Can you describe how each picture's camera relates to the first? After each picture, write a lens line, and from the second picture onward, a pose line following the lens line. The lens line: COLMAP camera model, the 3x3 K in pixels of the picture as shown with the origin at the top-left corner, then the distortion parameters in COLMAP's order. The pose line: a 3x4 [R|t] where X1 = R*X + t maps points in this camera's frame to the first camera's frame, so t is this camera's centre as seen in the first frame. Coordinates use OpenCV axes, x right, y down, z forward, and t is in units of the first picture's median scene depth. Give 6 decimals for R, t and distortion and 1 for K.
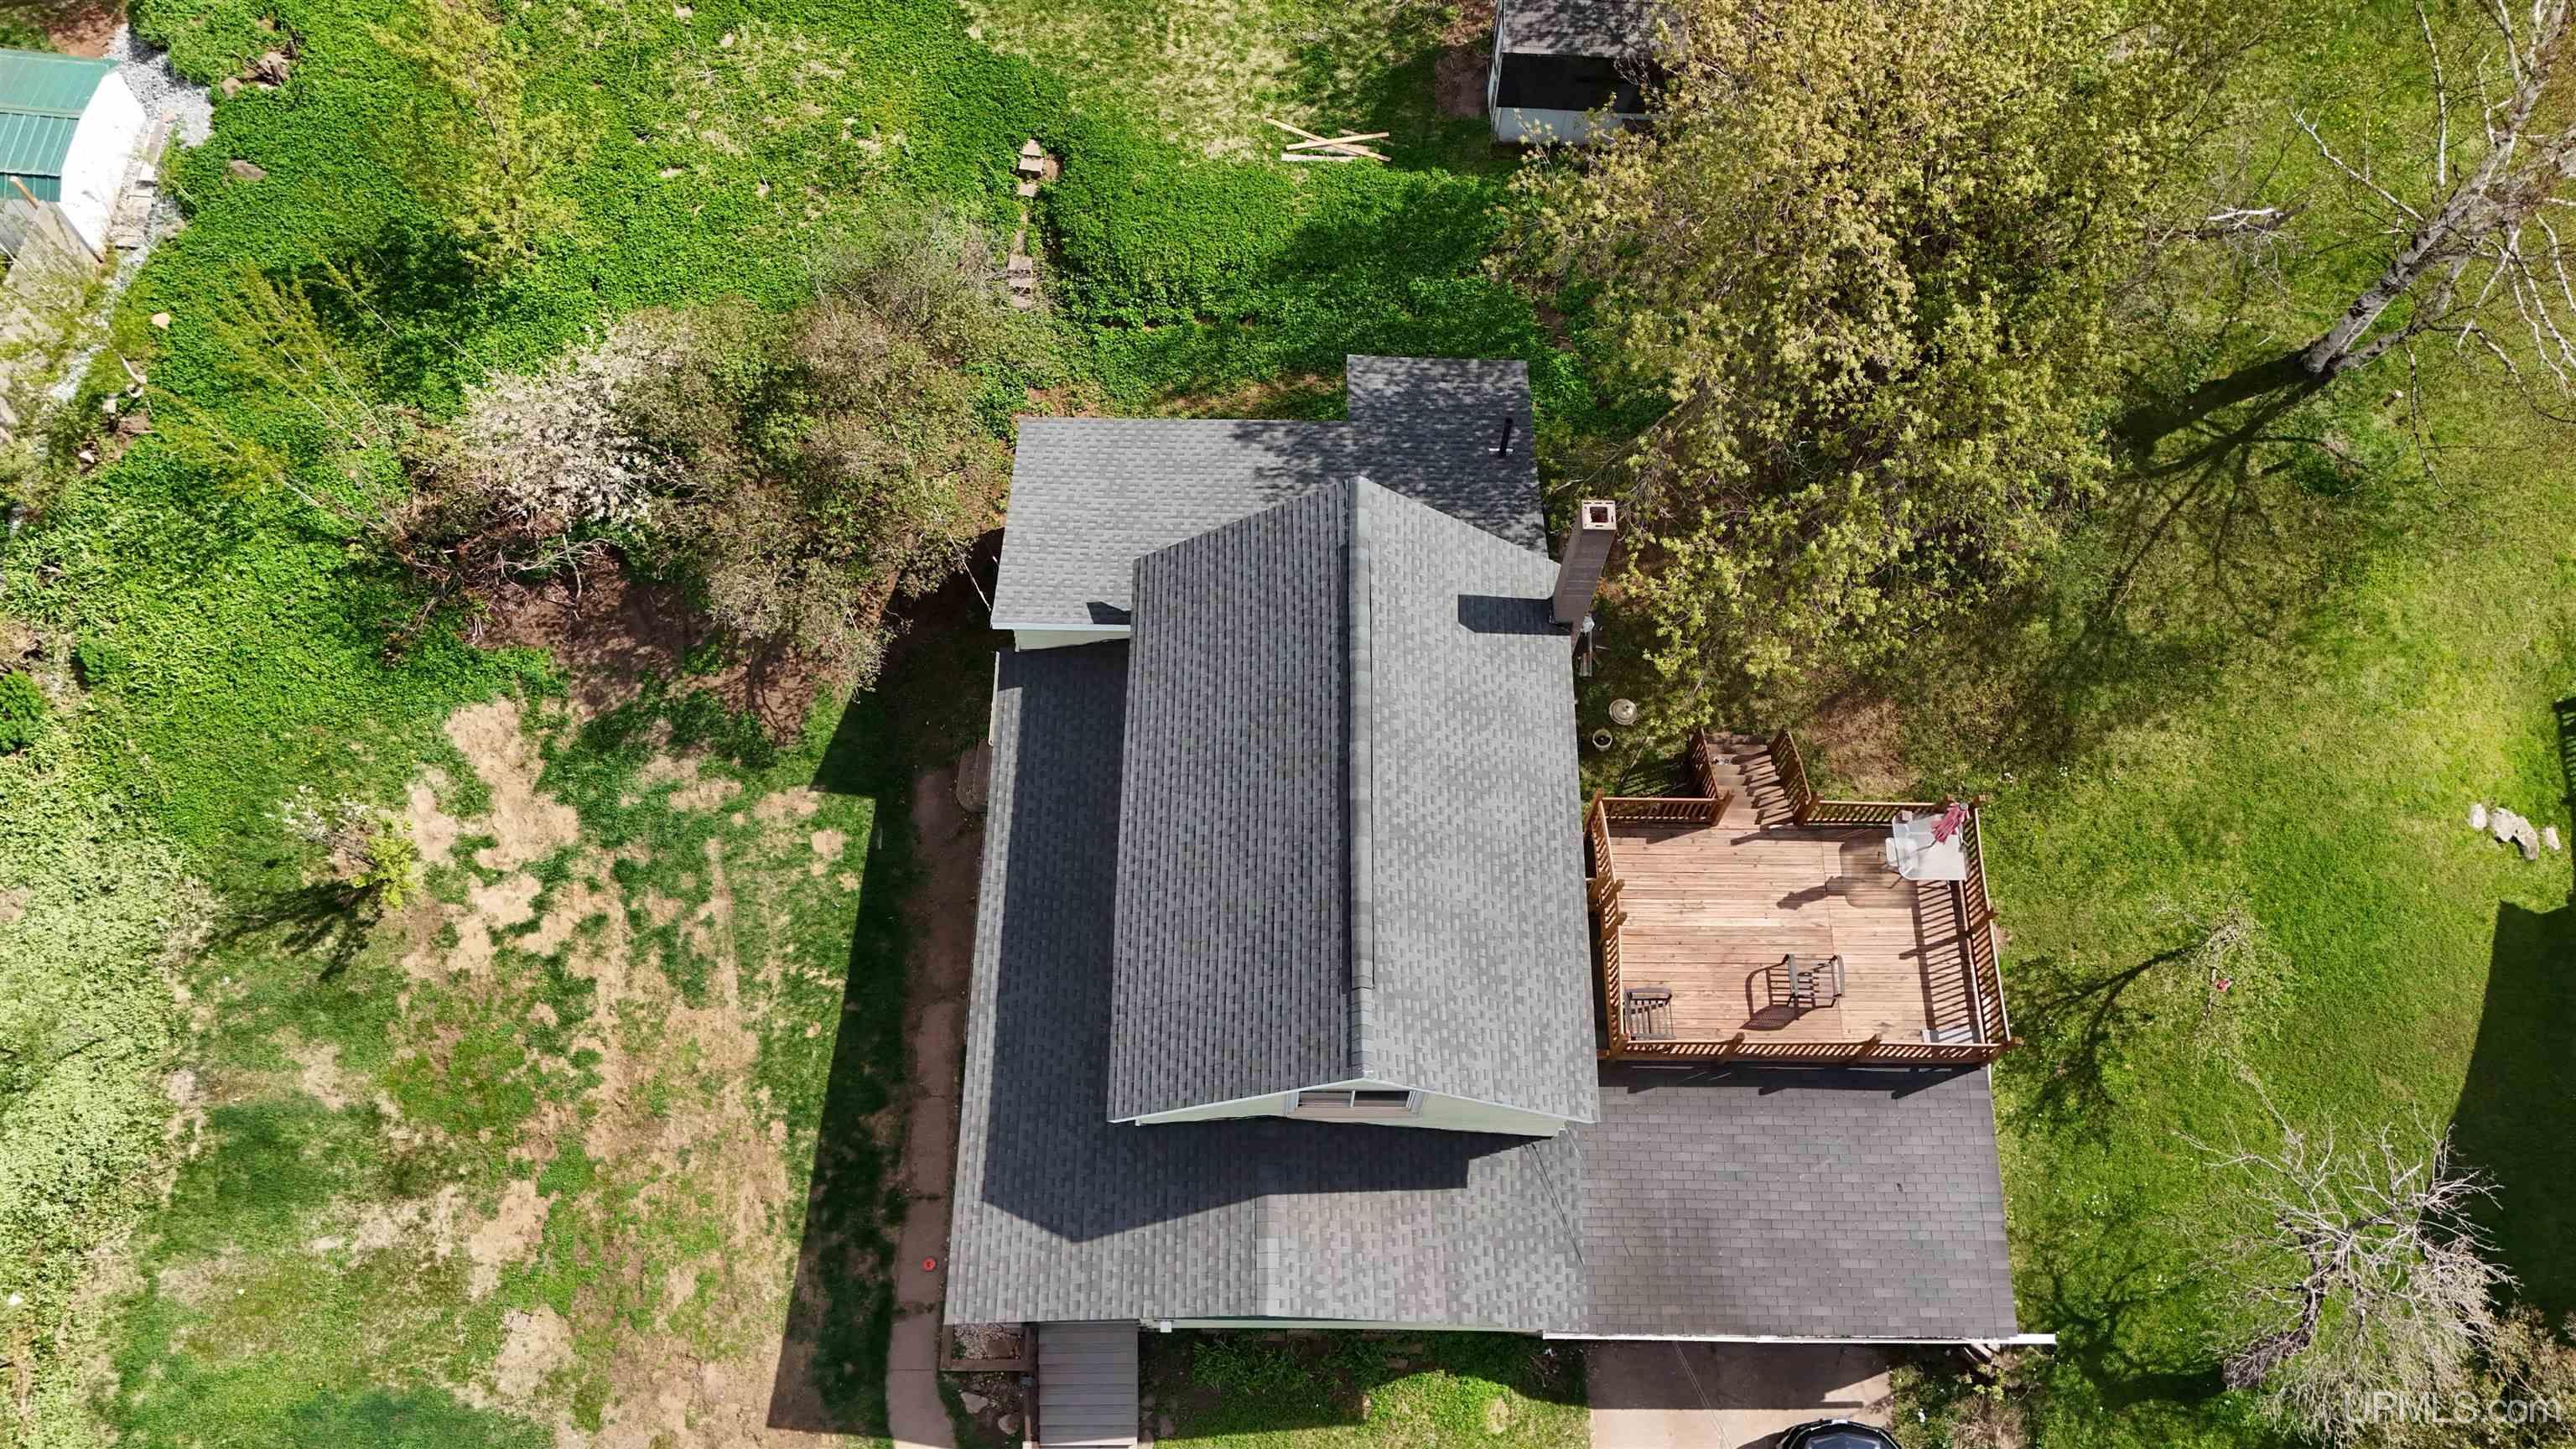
lens RADIAL K [[1879.6, 0, 1287.8], [0, 1879.6, 719.5], [0, 0, 1]] dist [0.071047, -0.058773]
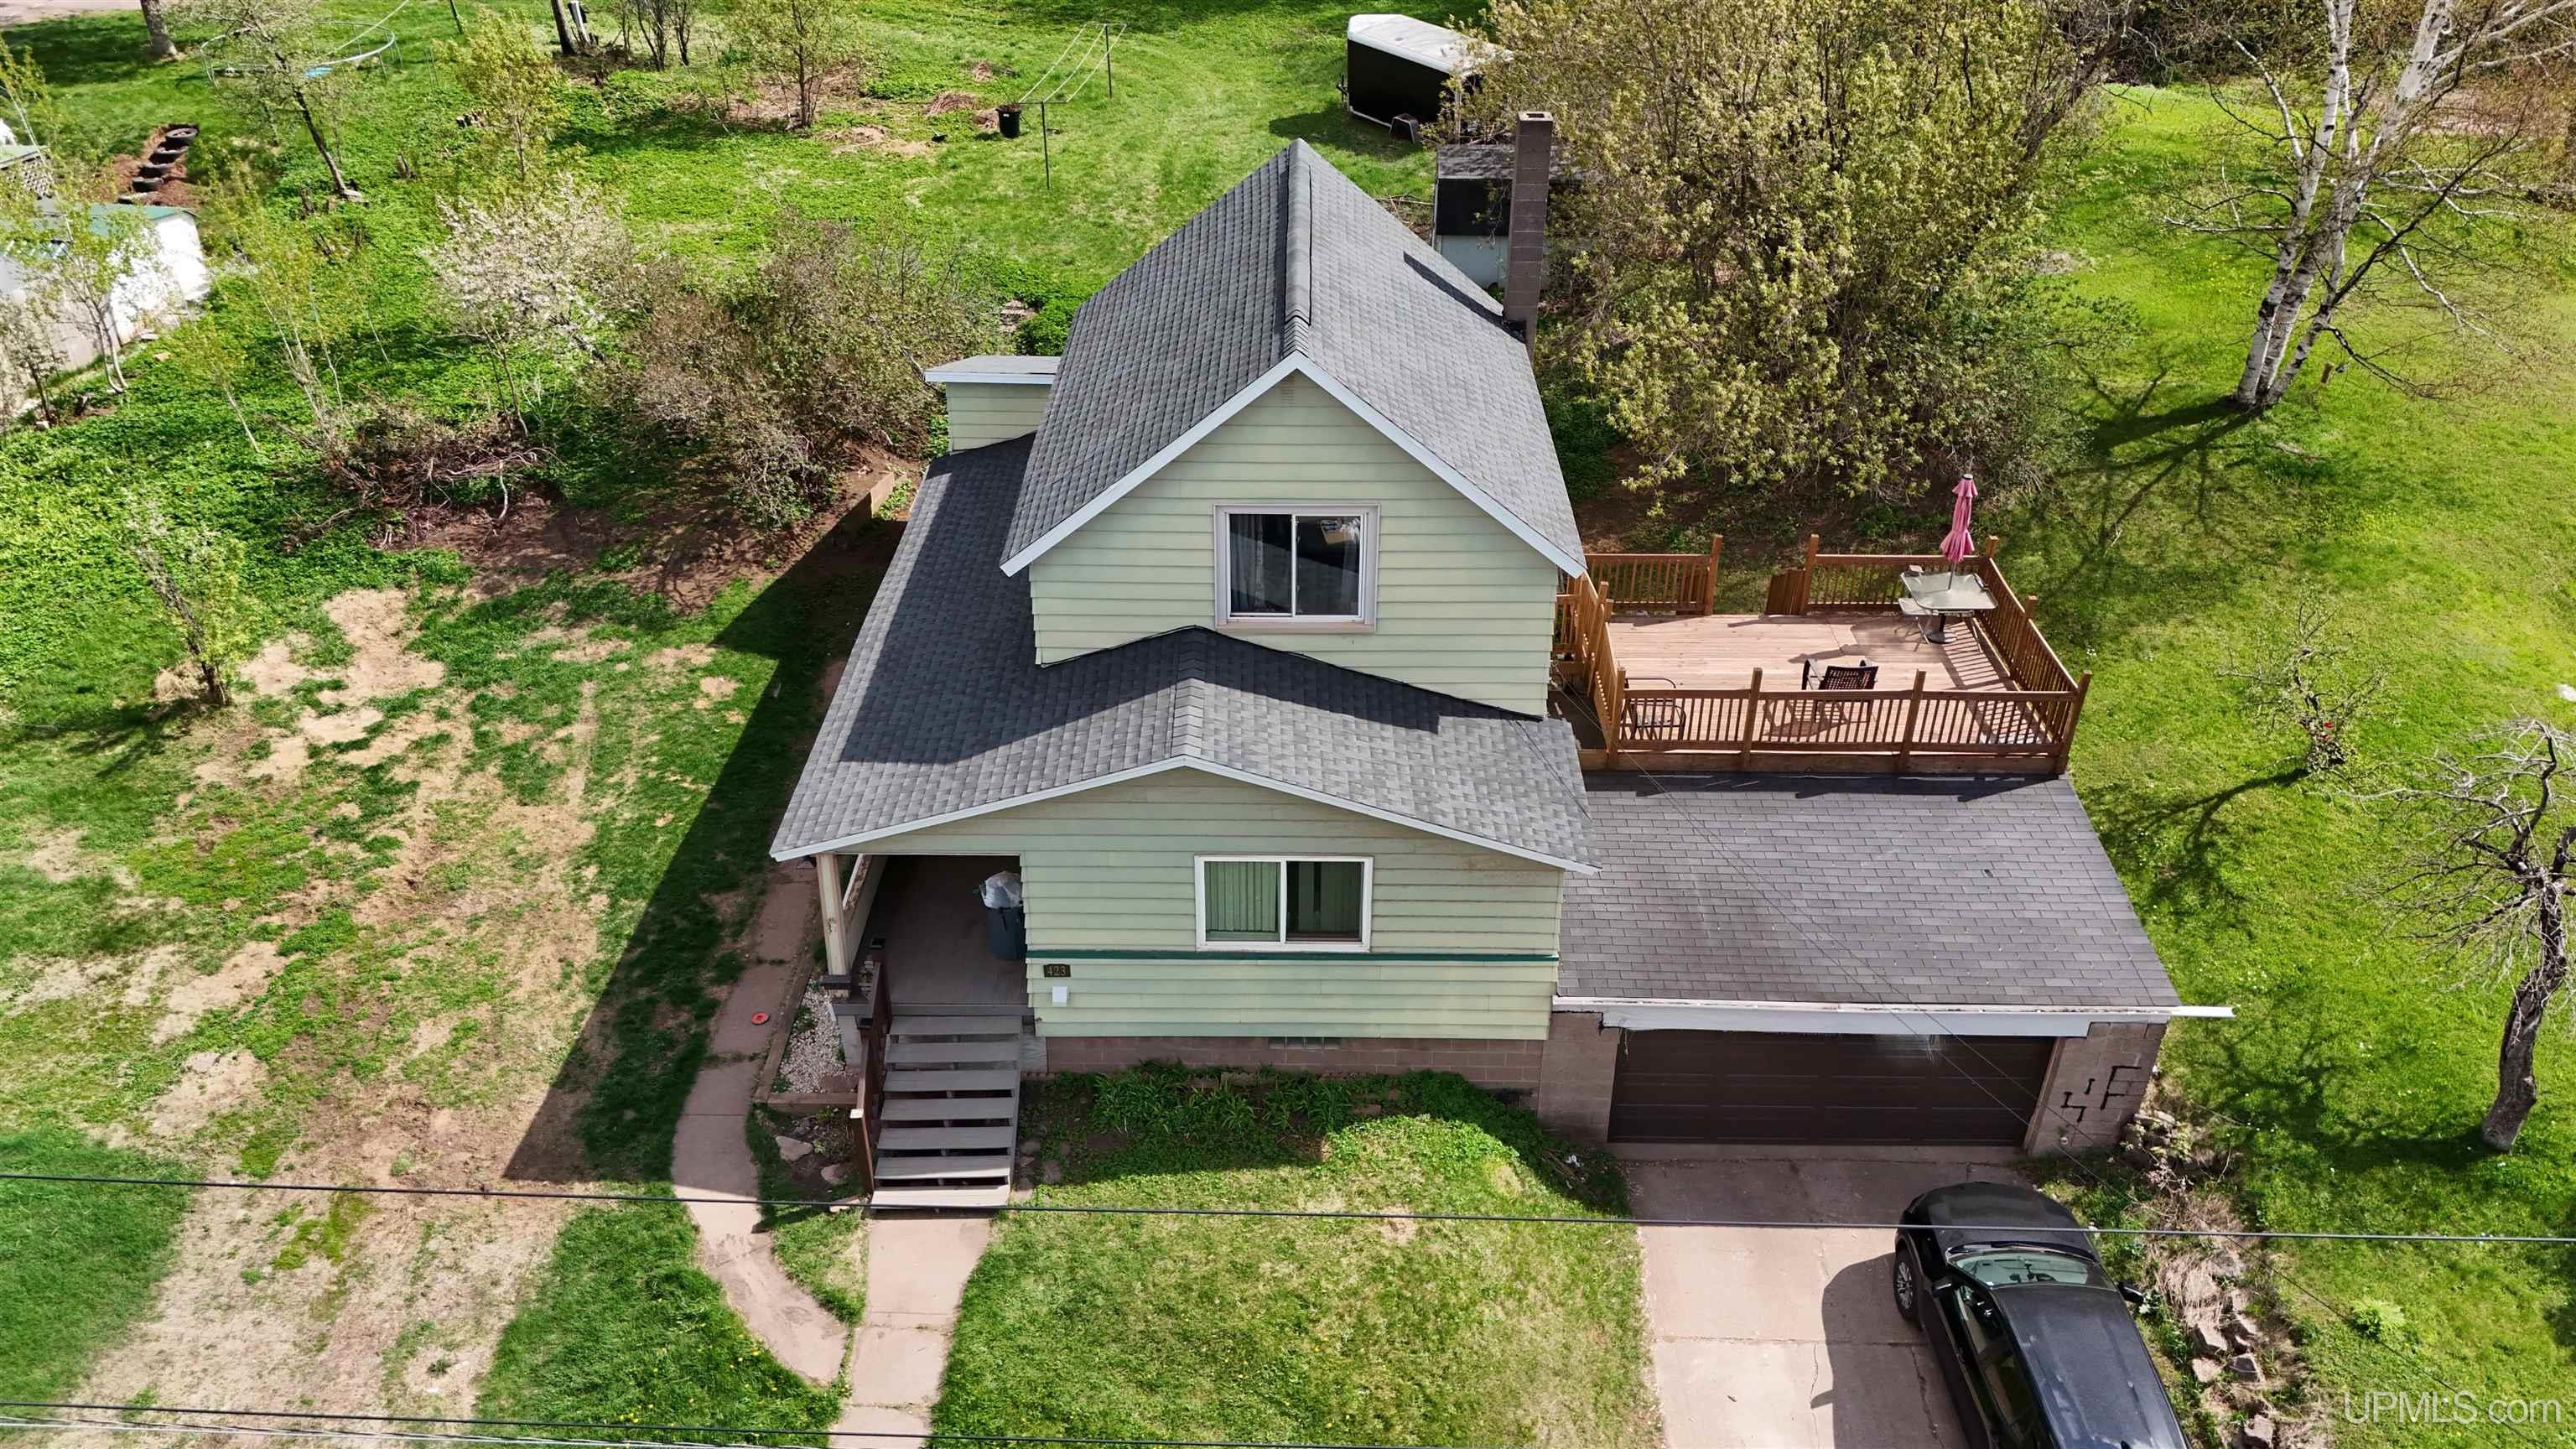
lens RADIAL K [[1879.6, 0, 1289.2], [0, 1879.6, 723.4], [0, 0, 1]] dist [0.071047, -0.058773]
pose [[0.999981, -0.005808, -0.001998, 0.027711], [0.003656, 0.824320, -0.566112, 0.600021], [0.004935, 0.566094, 0.824326, 0.283175]]
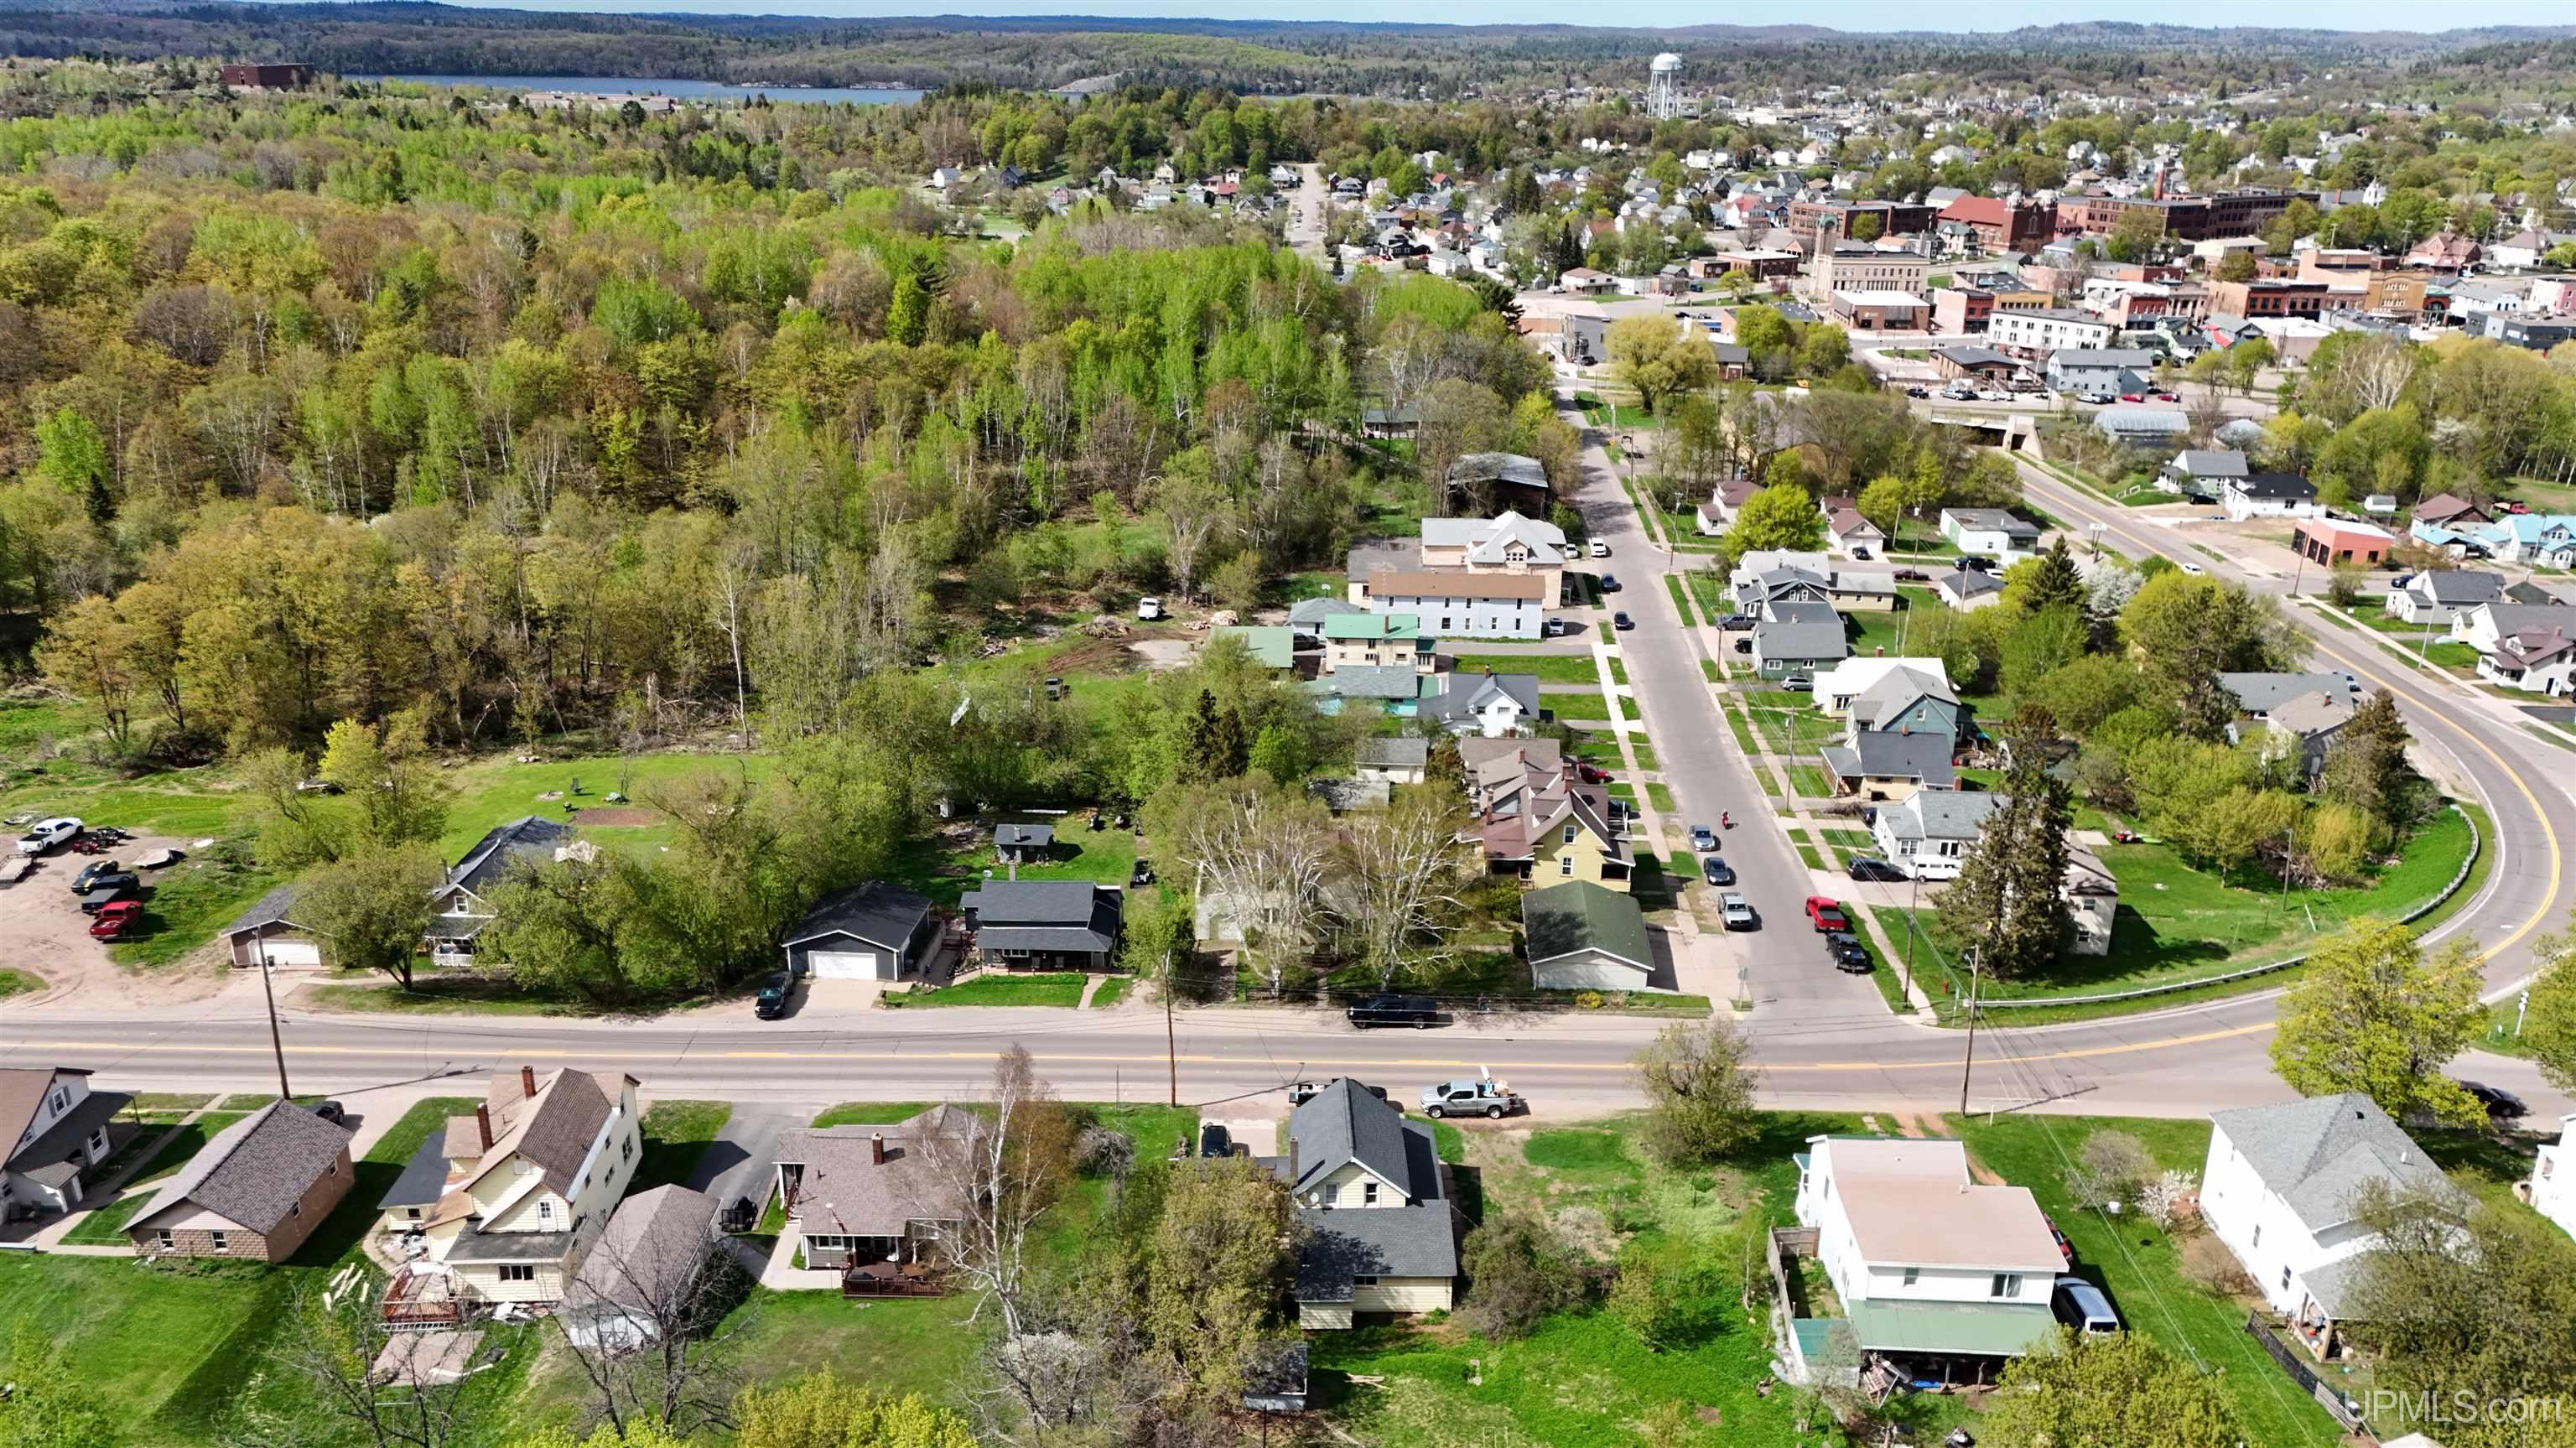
lens RADIAL K [[1879.5, 0, 1288.4], [0, 1879.5, 712.2], [0, 0, 1]] dist [0.071047, -0.058773]
pose [[-0.999516, -0.004107, -0.030821, 0.255396], [-0.031044, 0.075951, 0.996628, -3.542704], [-0.001752, 0.997103, -0.076042, 0.303535]]
